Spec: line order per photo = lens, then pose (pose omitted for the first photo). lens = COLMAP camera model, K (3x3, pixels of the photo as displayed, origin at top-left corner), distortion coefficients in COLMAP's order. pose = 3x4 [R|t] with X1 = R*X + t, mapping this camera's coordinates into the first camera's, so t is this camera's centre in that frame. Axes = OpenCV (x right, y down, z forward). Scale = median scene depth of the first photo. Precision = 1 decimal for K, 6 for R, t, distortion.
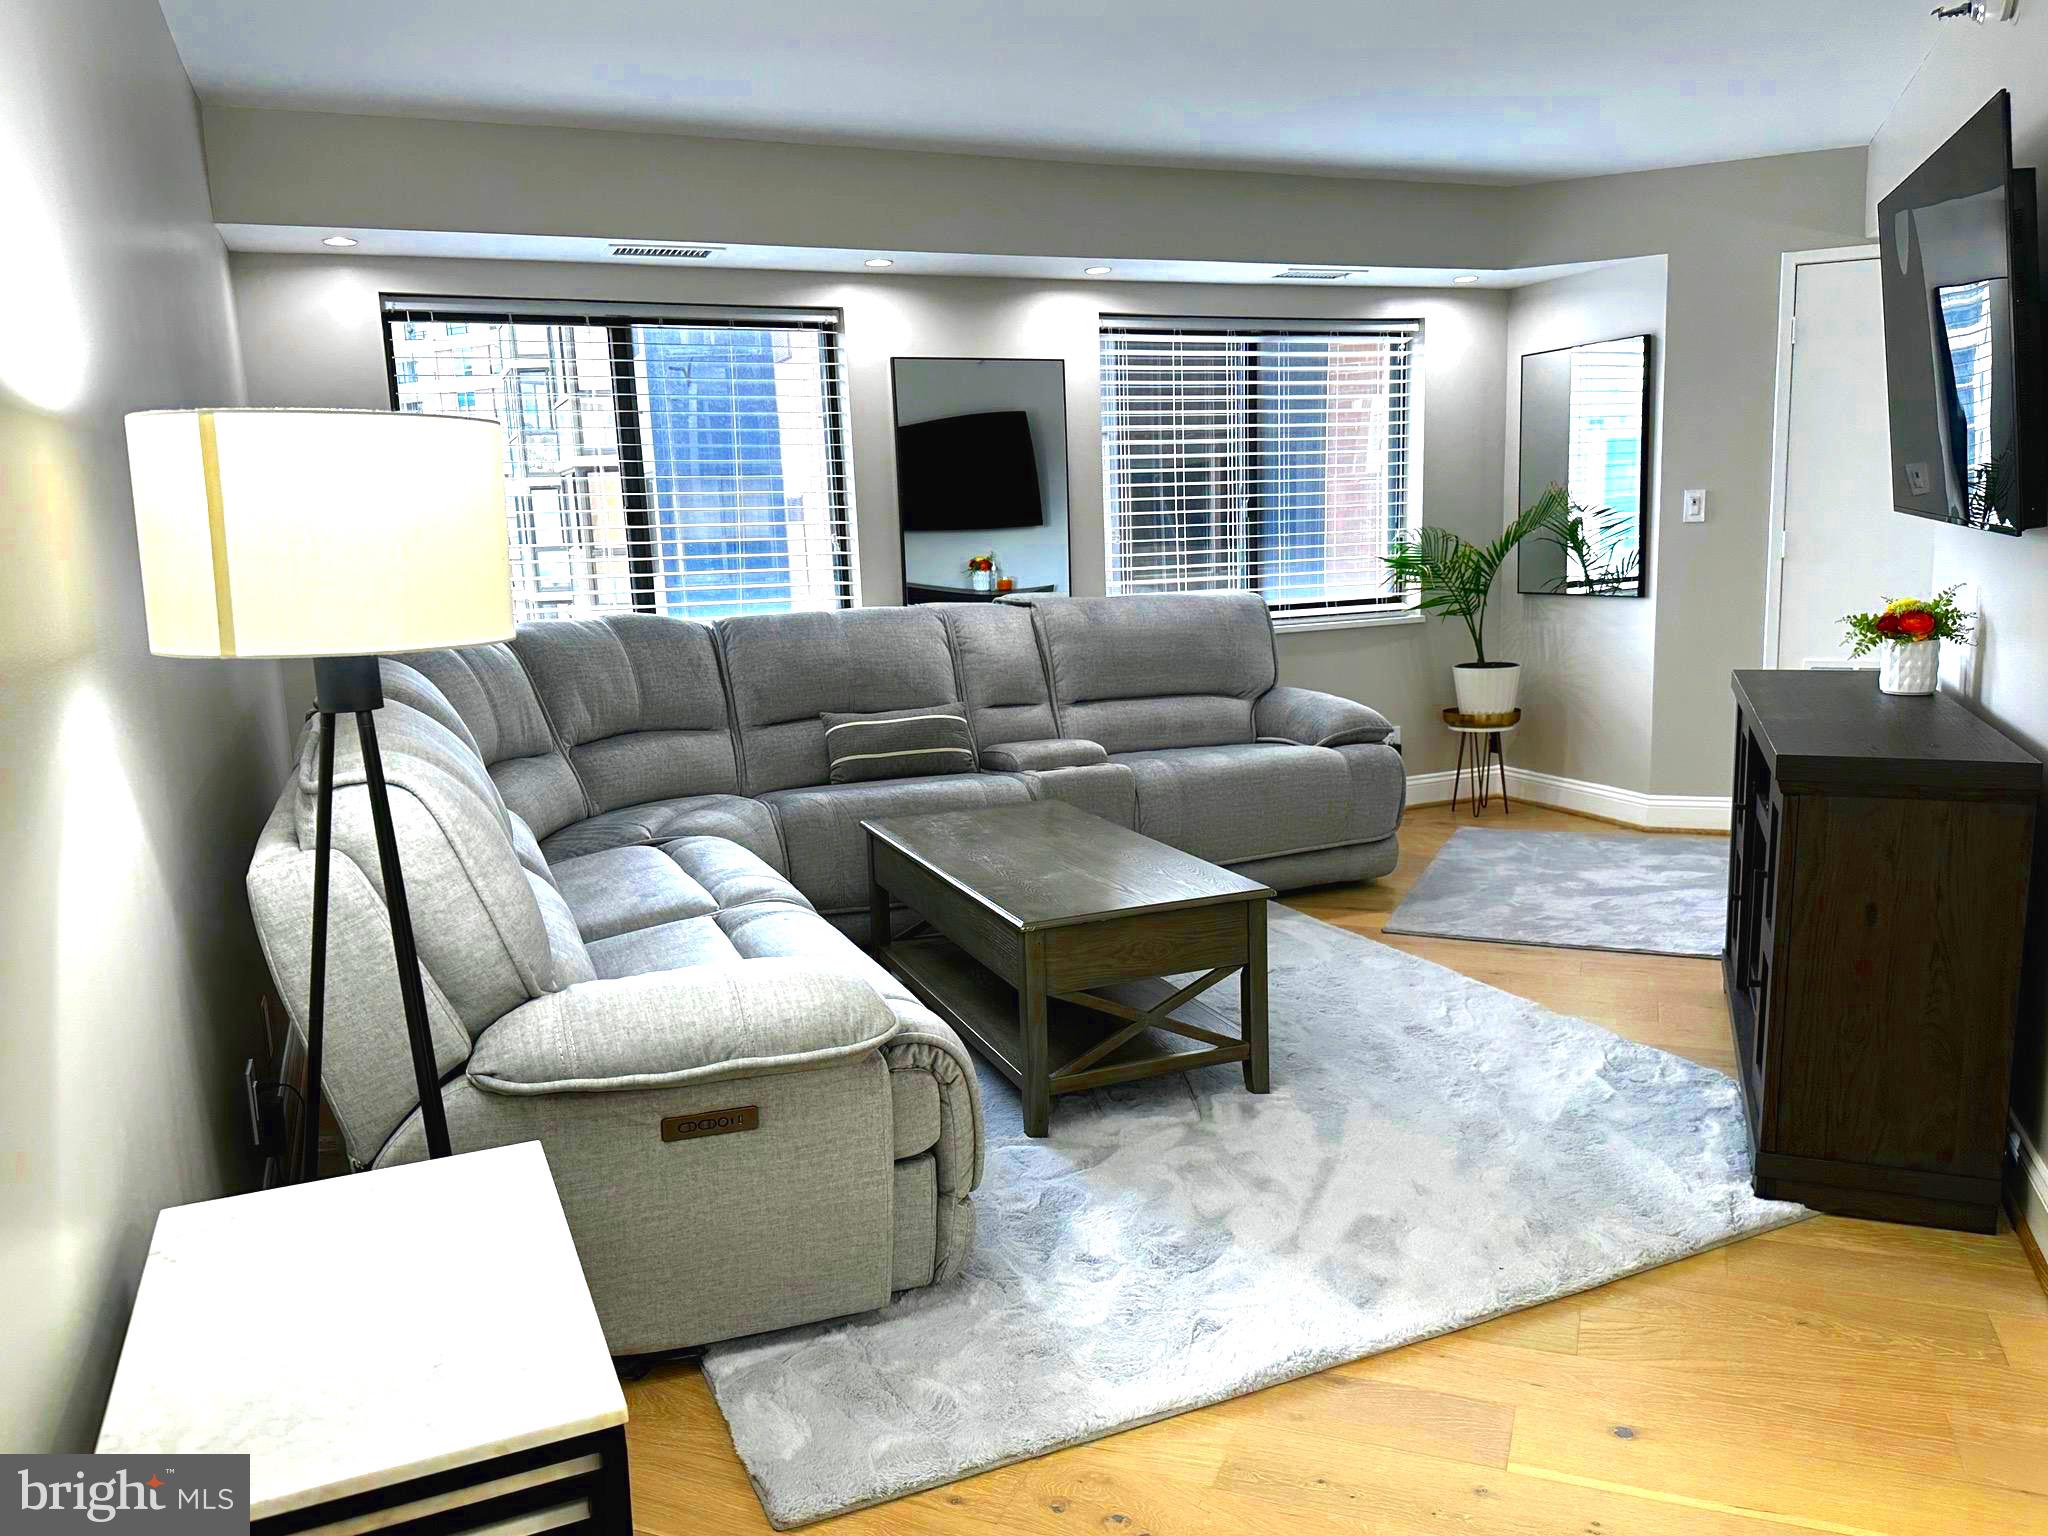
lens RADIAL K [[1447.4, 0, 1044.9], [0, 1447.4, 777.5], [0, 0, 1]] dist [0.099179, -0.004791]
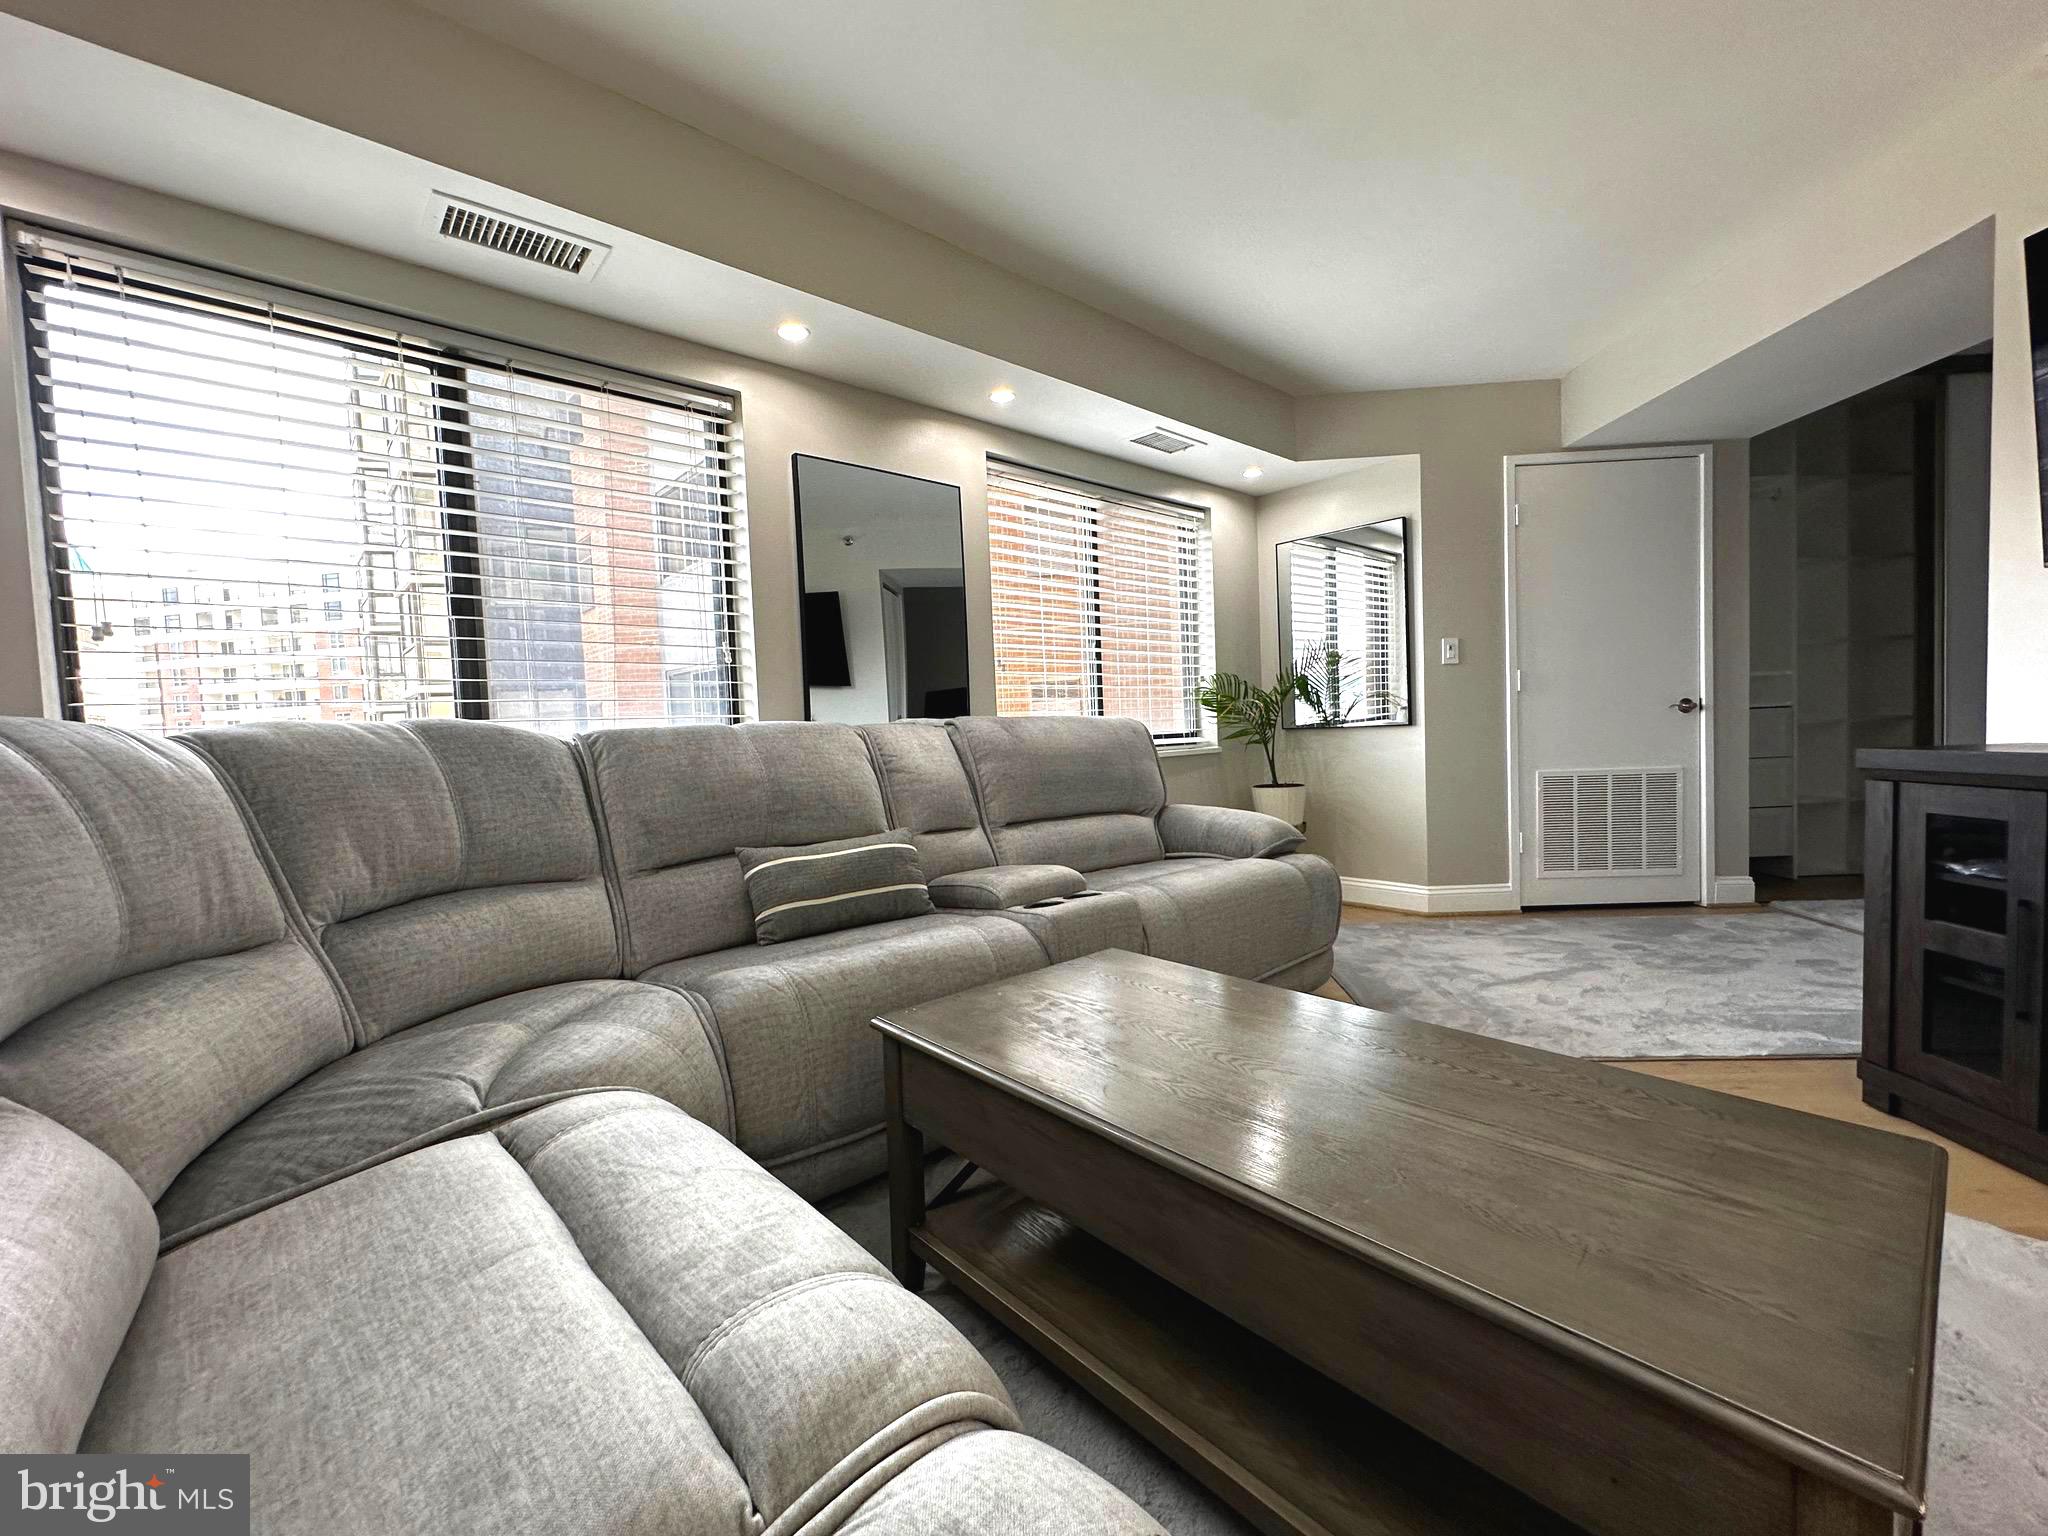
lens RADIAL K [[825.1, 0, 1010.7], [0, 825.1, 765.5], [0, 0, 1]] dist [-0.004740, 0.001343]
pose [[0.950231, -0.018351, 0.311005, -0.148119], [0.062711, 0.989097, -0.133242, -0.020708], [-0.305169, 0.146114, 0.941022, 0.536101]]
